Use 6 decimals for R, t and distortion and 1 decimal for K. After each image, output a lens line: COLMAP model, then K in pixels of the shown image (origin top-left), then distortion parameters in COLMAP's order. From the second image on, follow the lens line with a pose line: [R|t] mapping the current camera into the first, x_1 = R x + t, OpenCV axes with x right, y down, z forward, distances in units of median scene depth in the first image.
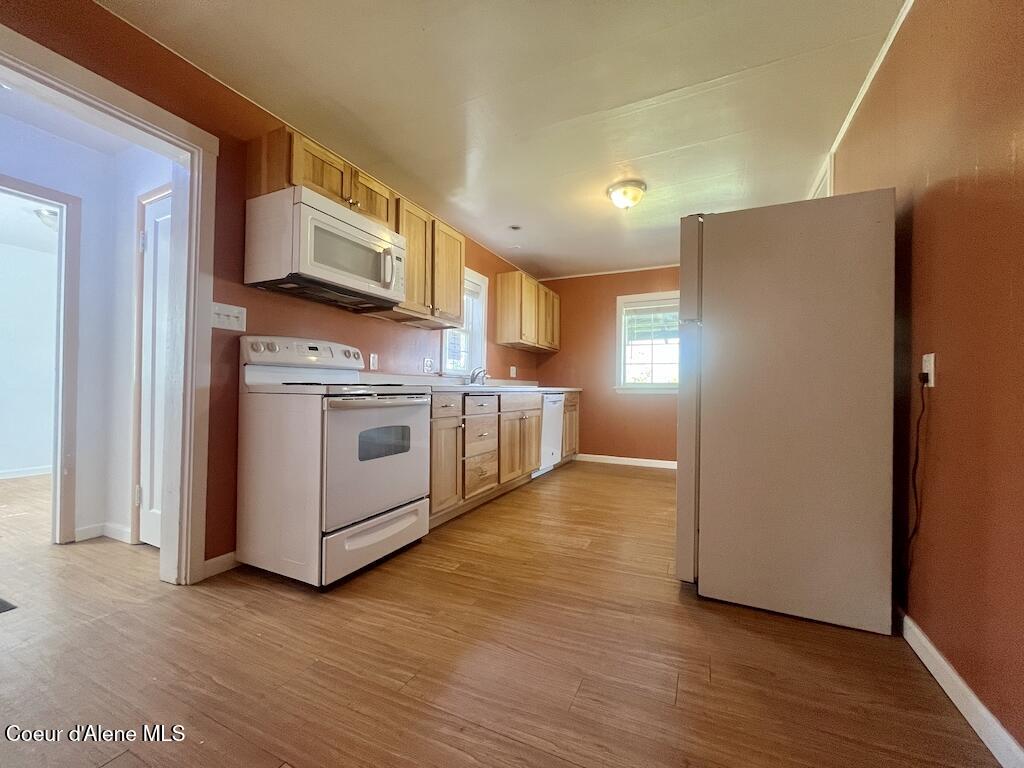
lens RADIAL K [[412.6, 0, 512.3], [0, 412.6, 385.4], [0, 0, 1]] dist [0.000079, -0.000002]
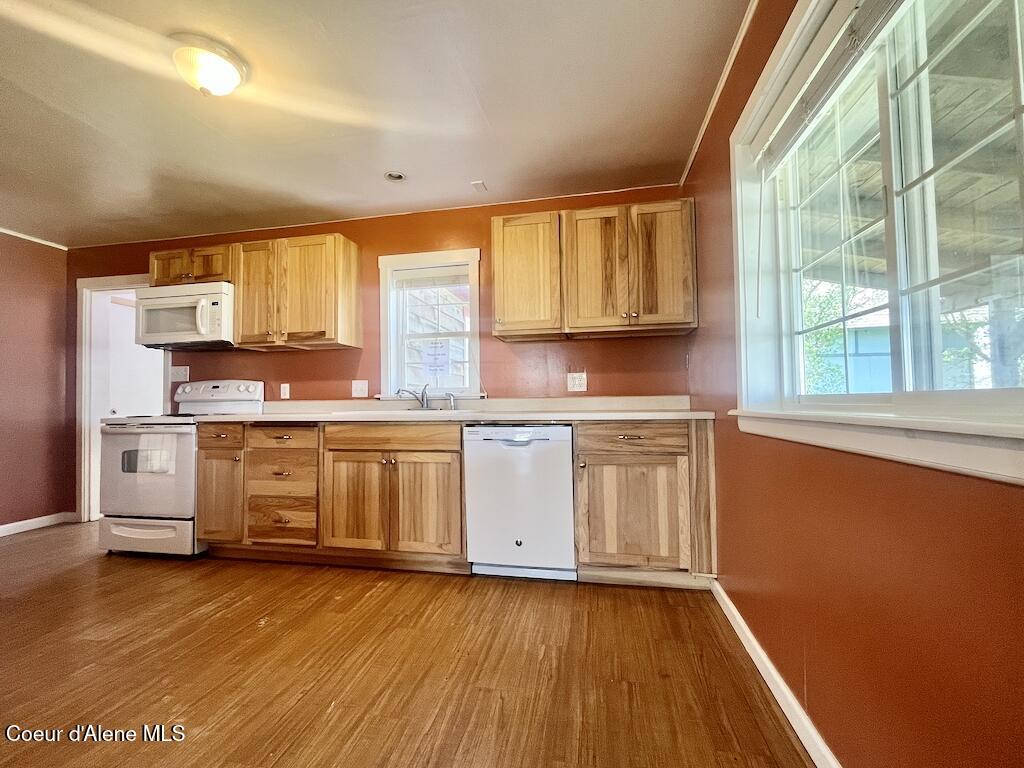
lens RADIAL K [[451.8, 0, 508.9], [0, 451.8, 385.6], [0, 0, 1]] dist [-0.004278, -0.000394]
pose [[0.241279, -0.042919, -0.969506, 1.003136], [0.023169, 0.998992, -0.038458, -0.012714], [0.970179, -0.013183, 0.242030, 1.334407]]
